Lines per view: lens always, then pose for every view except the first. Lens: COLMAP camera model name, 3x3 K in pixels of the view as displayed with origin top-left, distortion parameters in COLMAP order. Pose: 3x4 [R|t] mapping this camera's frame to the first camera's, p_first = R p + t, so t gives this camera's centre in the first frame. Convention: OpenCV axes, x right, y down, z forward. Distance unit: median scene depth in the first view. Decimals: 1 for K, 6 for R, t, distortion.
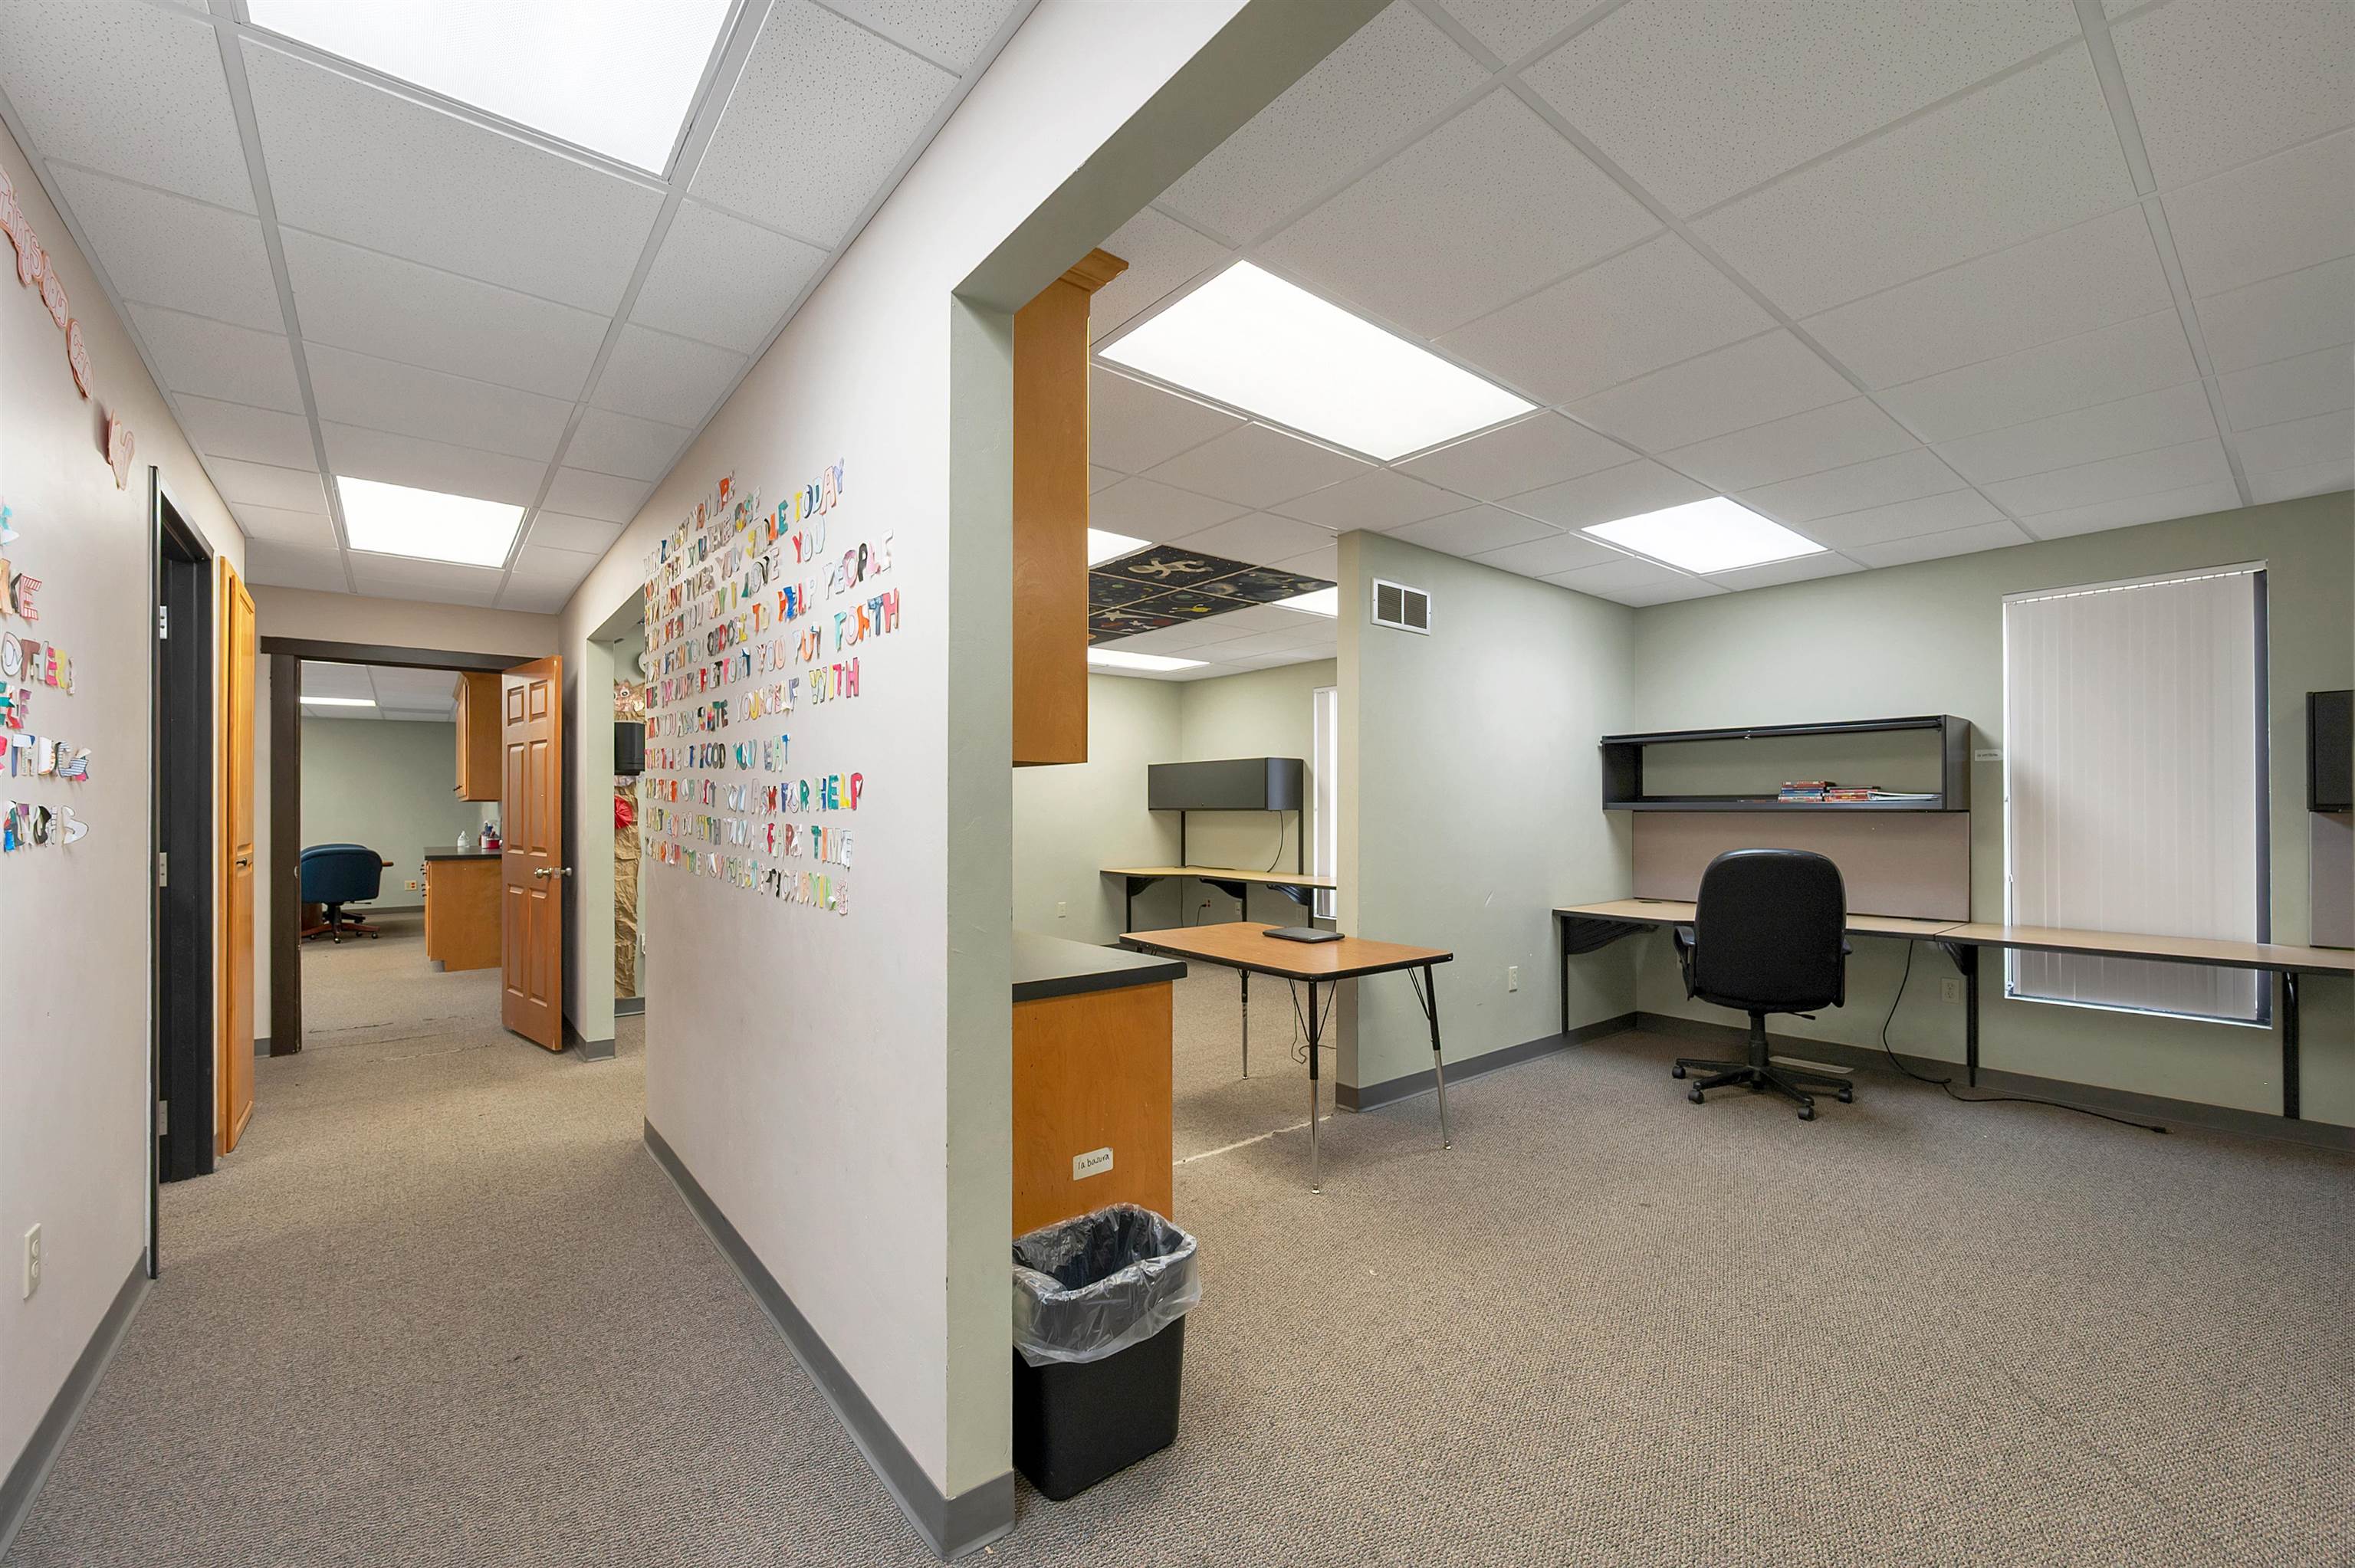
lens RADIAL K [[947.7, 0, 1178.6], [0, 947.7, 809.6], [0, 0, 1]] dist [-0.000221, -0.000130]
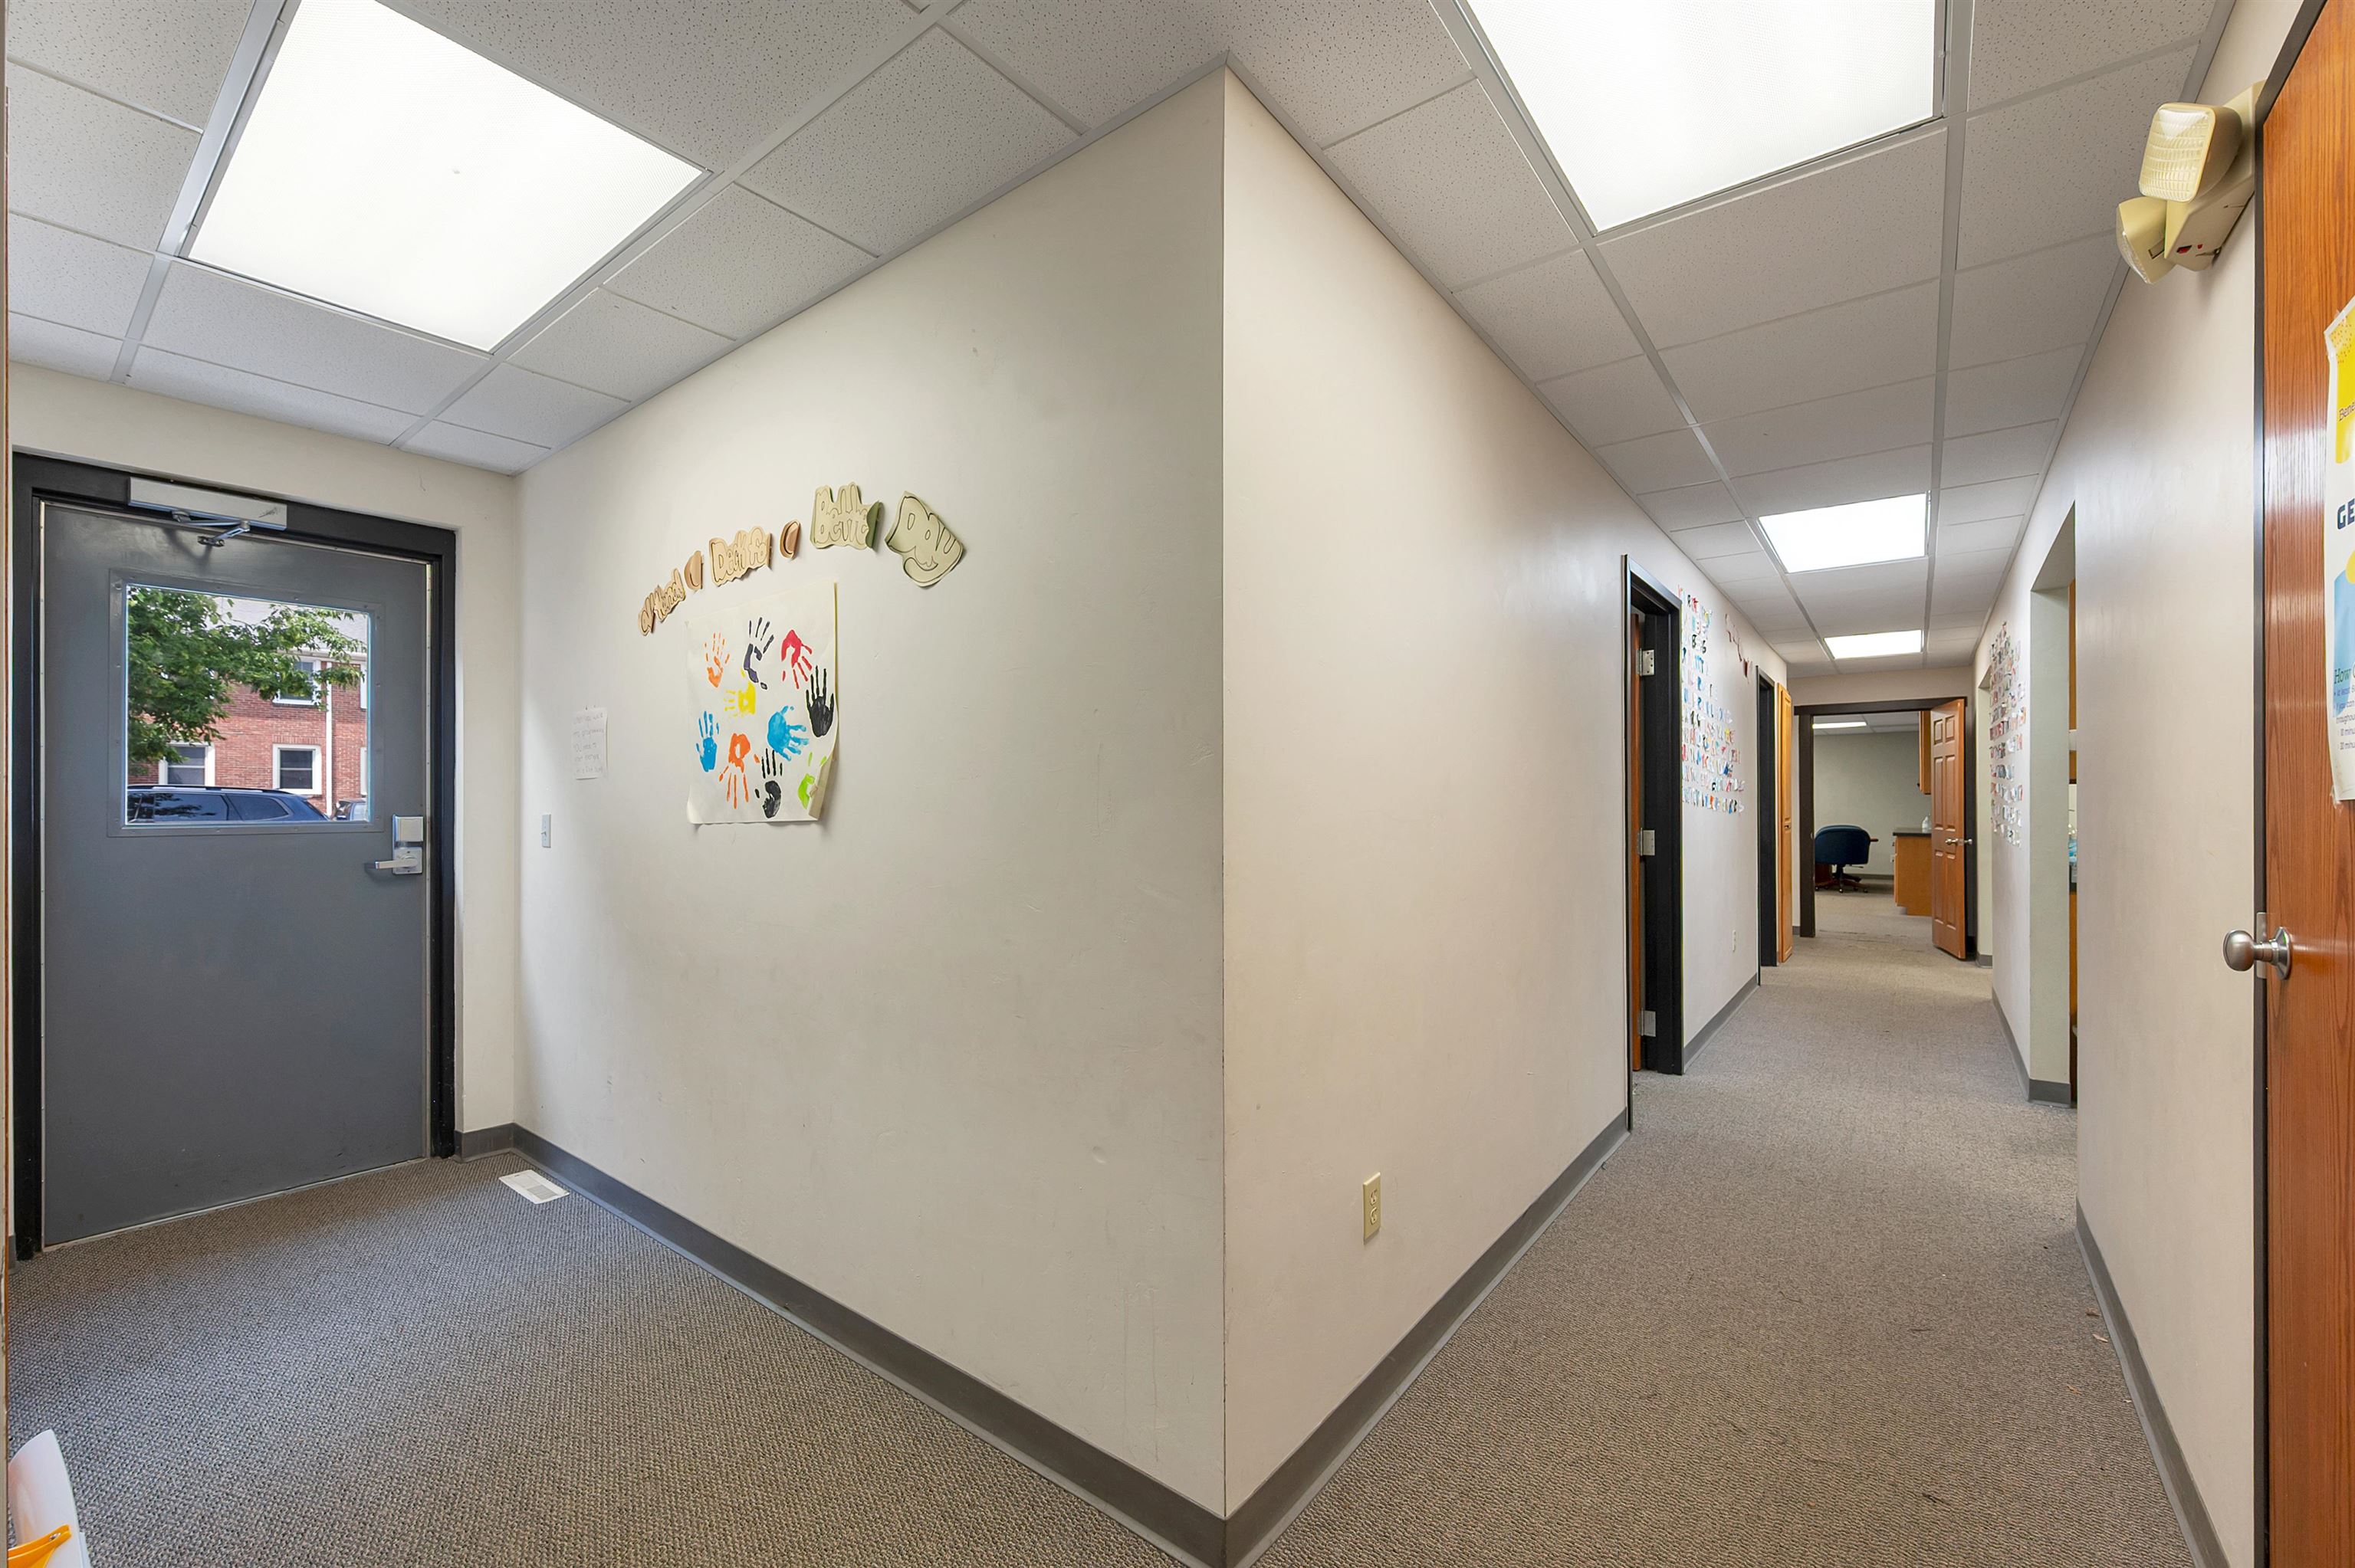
lens RADIAL K [[956.3, 0, 1178.2], [0, 956.3, 799.6], [0, 0, 1]] dist [-0.000098, -0.000066]
pose [[0.225865, -0.003996, -0.974150, 0.531505], [0.004474, 0.999985, -0.003064, -0.001997], [0.974148, -0.003667, 0.225880, -0.545607]]
